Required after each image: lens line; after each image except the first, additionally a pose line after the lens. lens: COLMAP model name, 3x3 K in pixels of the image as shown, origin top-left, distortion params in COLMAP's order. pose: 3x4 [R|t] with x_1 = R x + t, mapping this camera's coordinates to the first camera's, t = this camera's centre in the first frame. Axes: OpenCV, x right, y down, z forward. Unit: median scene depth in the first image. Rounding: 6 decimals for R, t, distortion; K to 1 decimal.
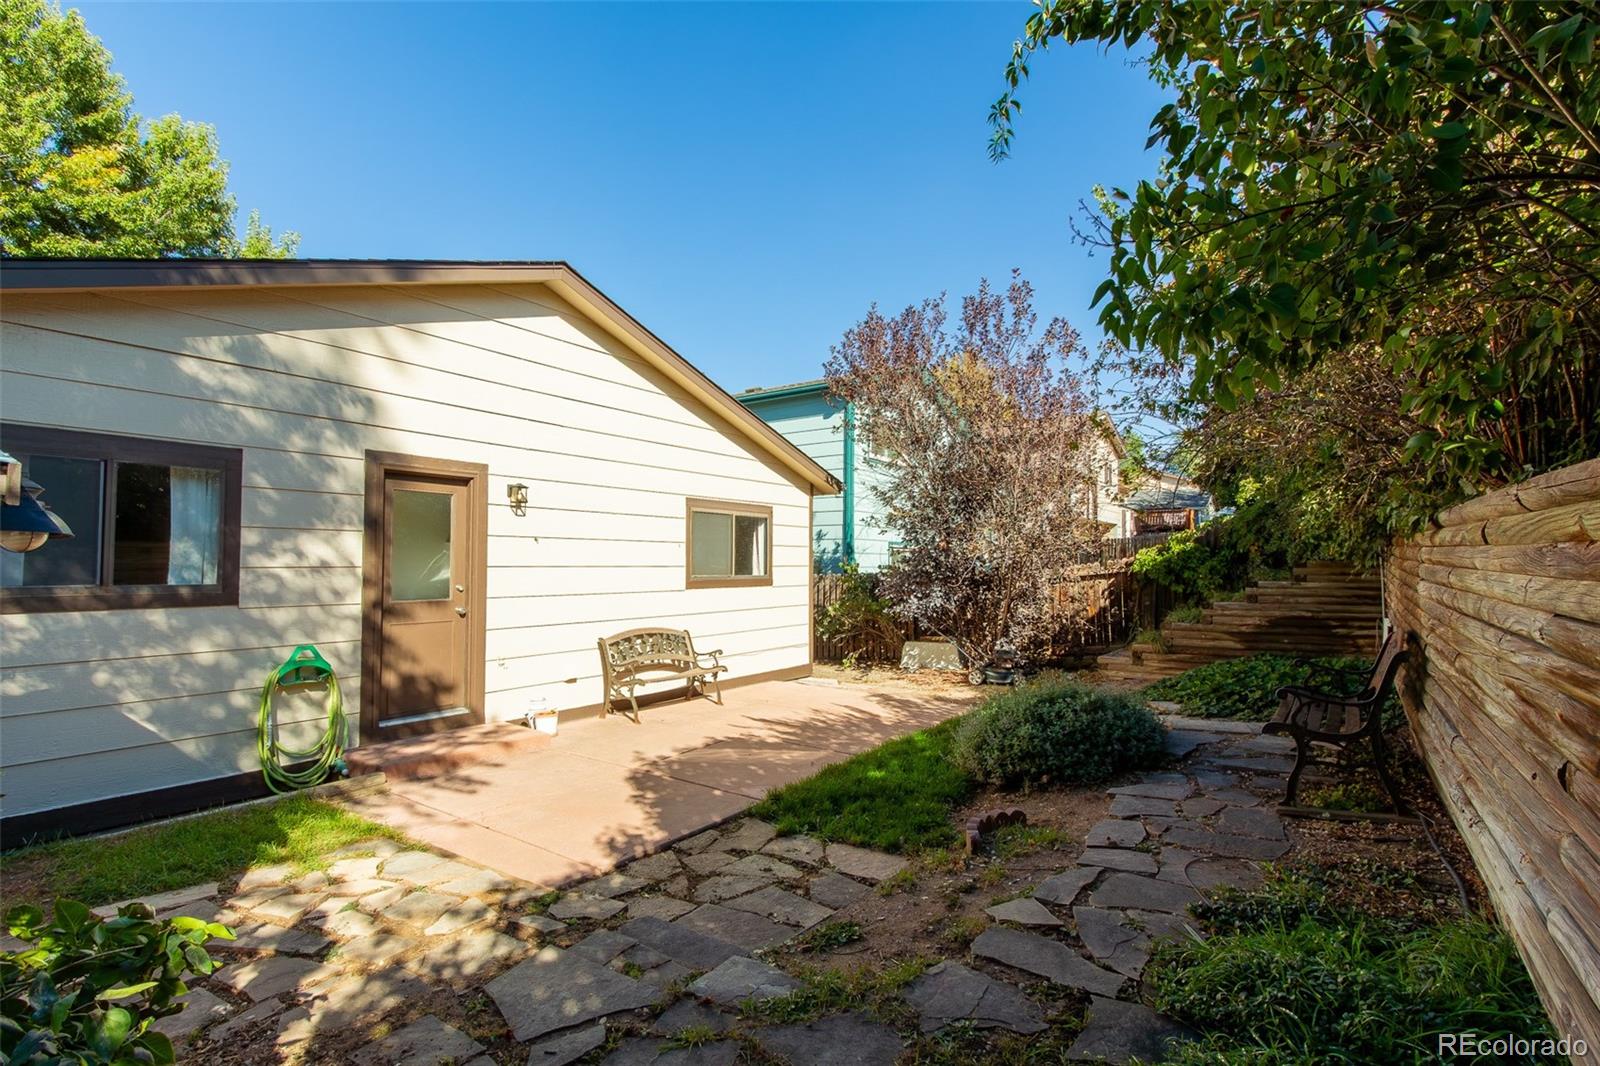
lens RADIAL K [[746.5, 0, 790.7], [0, 746.5, 536.4], [0, 0, 1]] dist [0.022269, 0.000016]
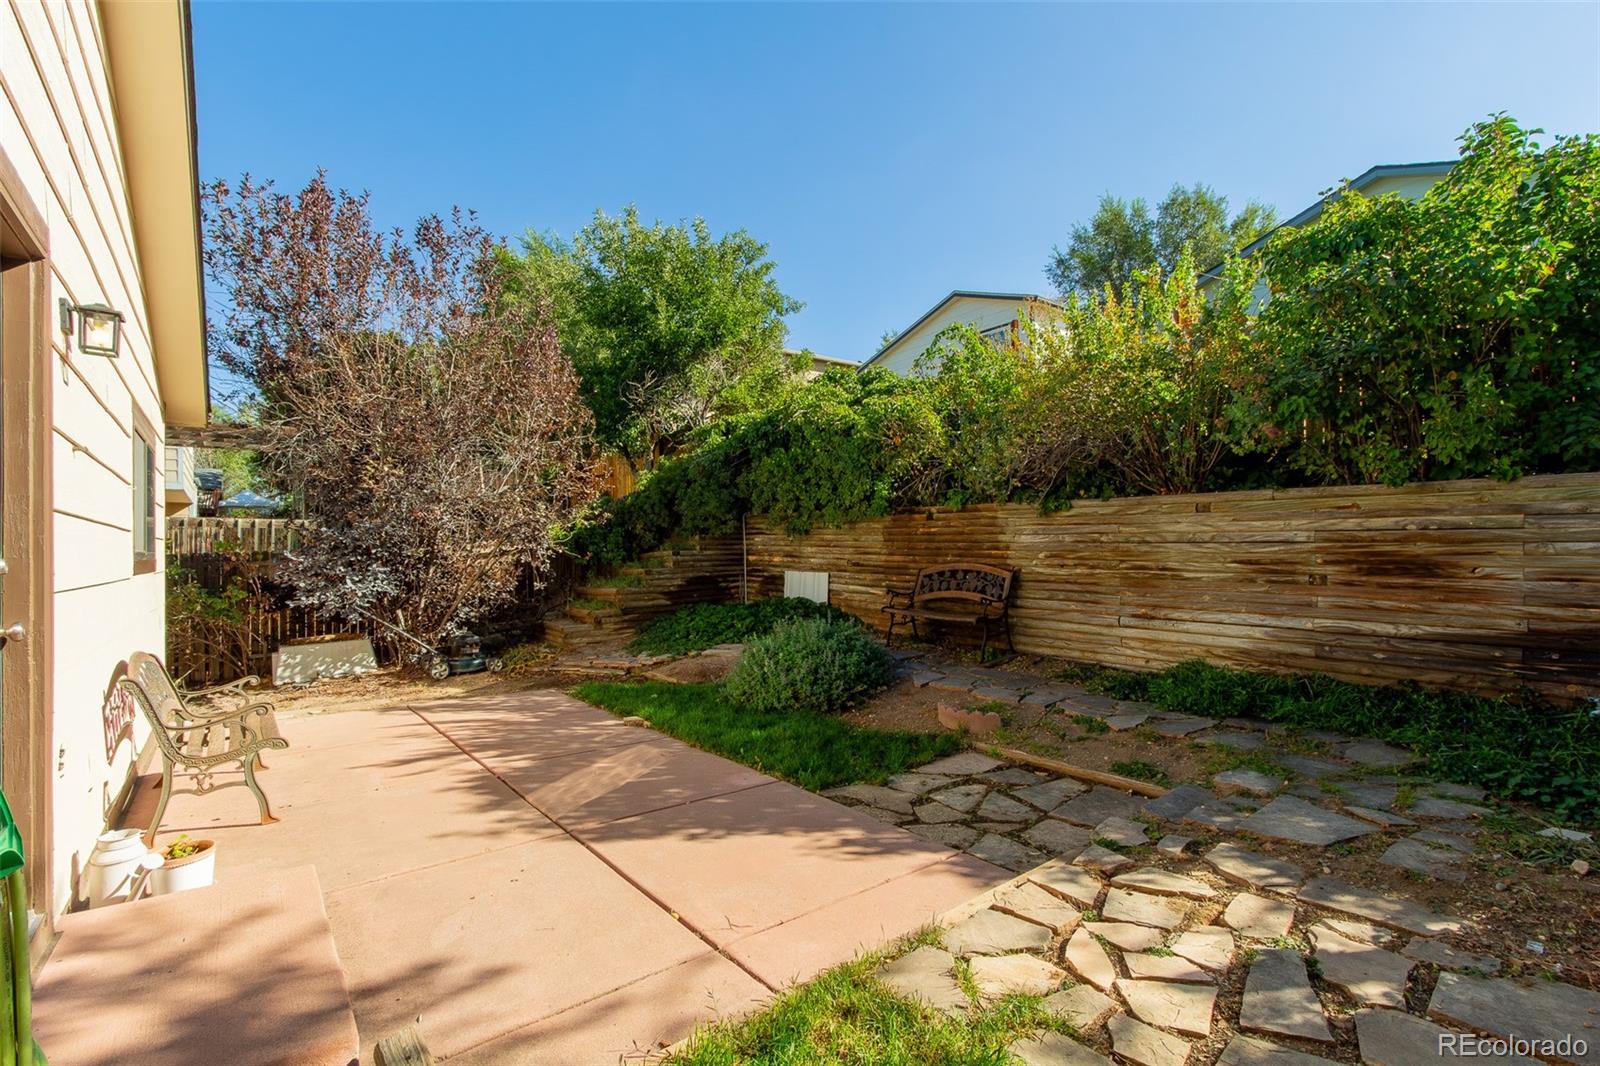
lens RADIAL K [[730.9, 0, 824.0], [0, 730.9, 549.6], [0, 0, 1]] dist [0.021667, 0.000138]
pose [[0.269028, -0.002138, 0.963130, -0.749744], [-0.024310, 0.999664, 0.009009, 0.059238], [-0.962826, -0.025838, 0.268885, 0.627143]]
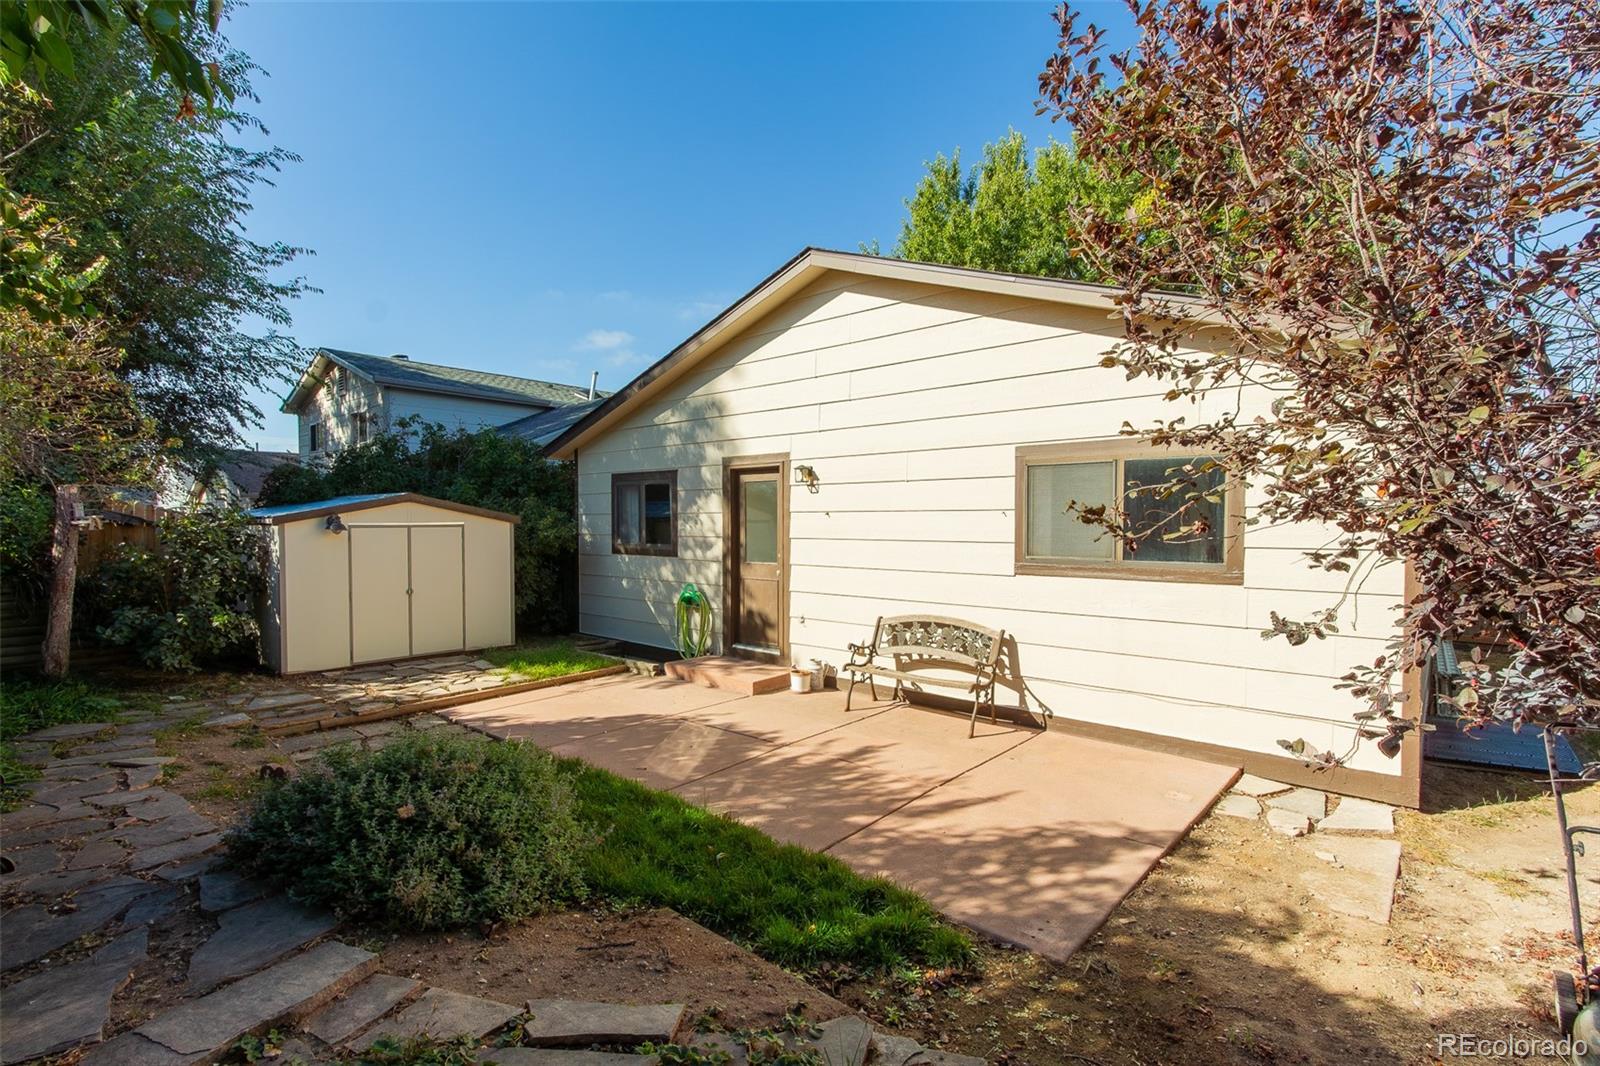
lens RADIAL K [[746.5, 0, 790.7], [0, 746.5, 536.4], [0, 0, 1]] dist [0.022269, 0.000016]
pose [[-0.105126, 0.021473, -0.994227, 0.929837], [0.036997, 0.999159, 0.017667, 0.020726], [0.993770, -0.034926, -0.105833, 1.336011]]
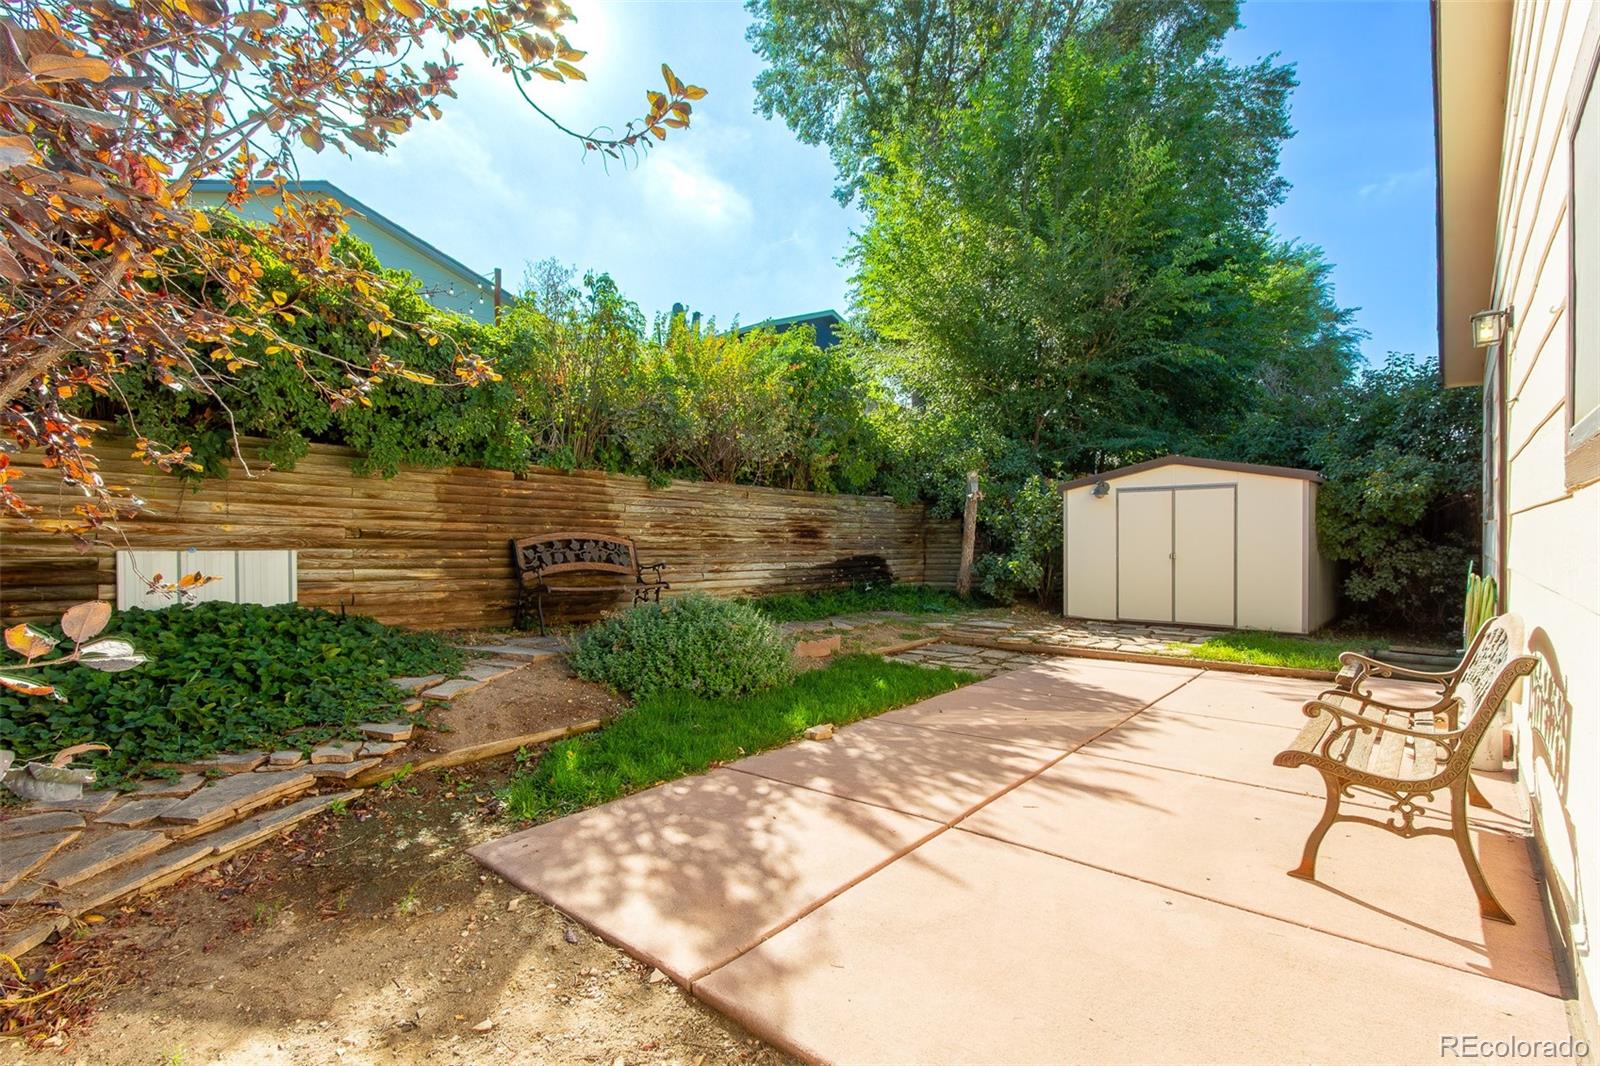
lens RADIAL K [[746.5, 0, 790.7], [0, 746.5, 536.4], [0, 0, 1]] dist [0.022269, 0.000016]
pose [[-0.994691, 0.005663, 0.102751, 0.122436], [0.001544, 0.999193, -0.040128, 0.147528], [-0.102895, -0.039756, -0.993897, 1.943088]]
